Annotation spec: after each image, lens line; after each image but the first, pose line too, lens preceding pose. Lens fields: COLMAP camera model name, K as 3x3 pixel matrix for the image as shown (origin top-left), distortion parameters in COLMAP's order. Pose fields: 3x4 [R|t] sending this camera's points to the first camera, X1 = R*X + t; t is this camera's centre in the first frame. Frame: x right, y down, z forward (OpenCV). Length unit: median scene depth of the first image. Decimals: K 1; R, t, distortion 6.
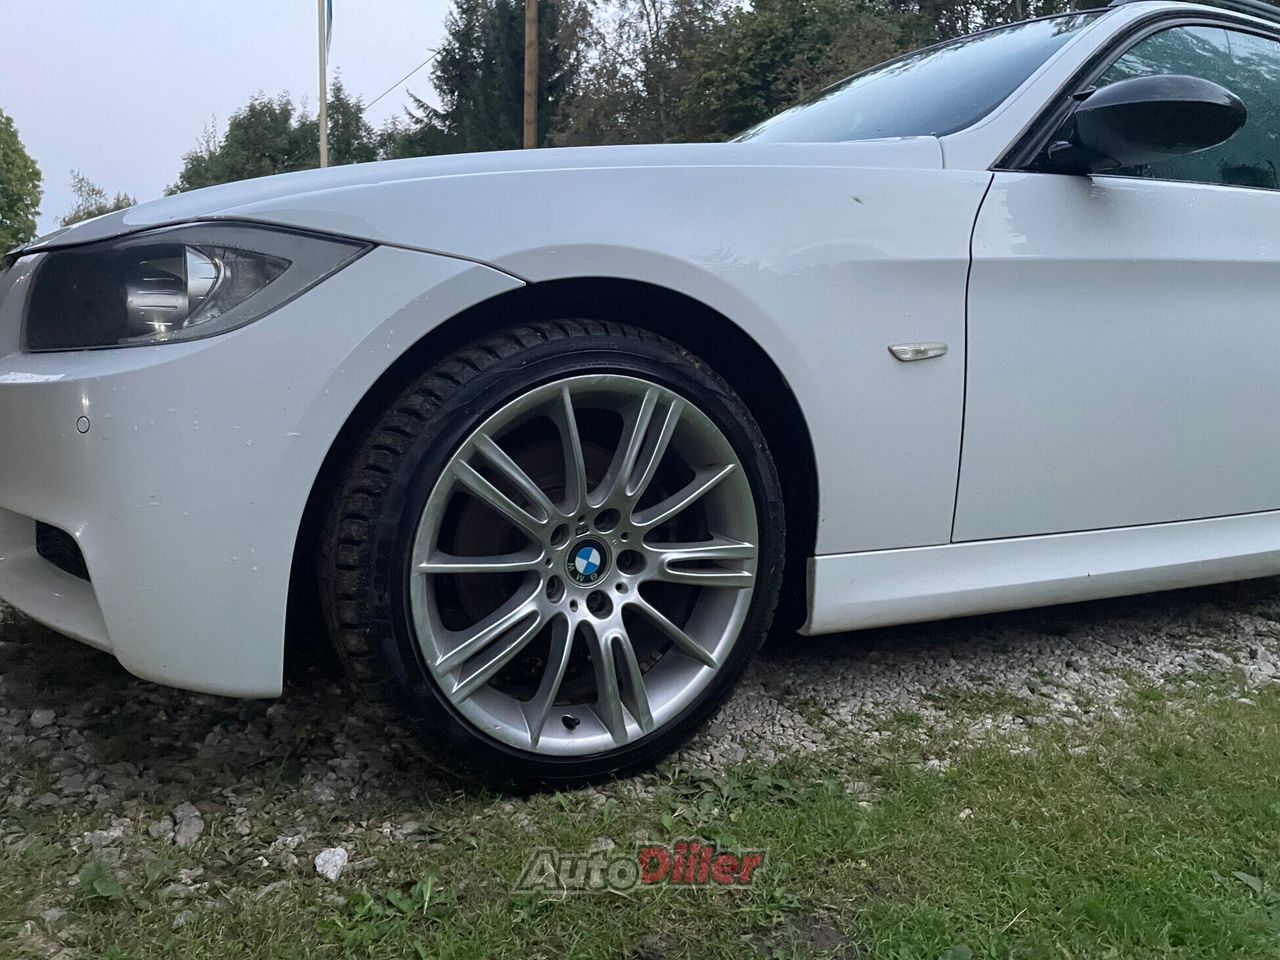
lens RADIAL K [[956.2, 0, 650.4], [0, 956.2, 477.9], [0, 0, 1]] dist [0.112052, -0.132062]
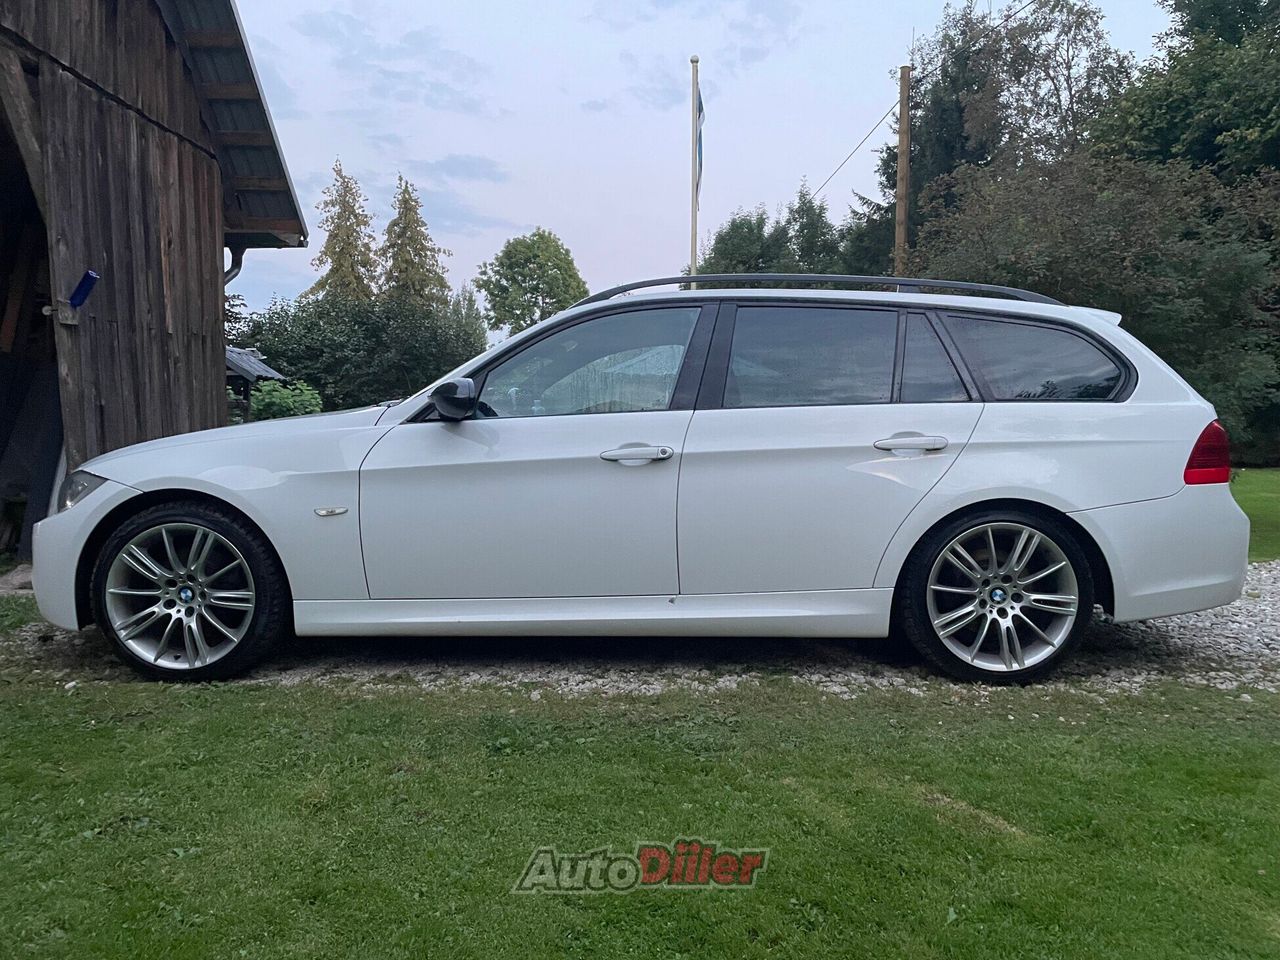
lens RADIAL K [[956.2, 0, 650.4], [0, 956.2, 477.9], [0, 0, 1]] dist [0.112052, -0.132062]
pose [[0.878169, 0.003844, -0.478334, 0.139364], [-0.039419, 0.997148, -0.064355, -0.006474], [0.476723, 0.075370, 0.875817, -0.043790]]
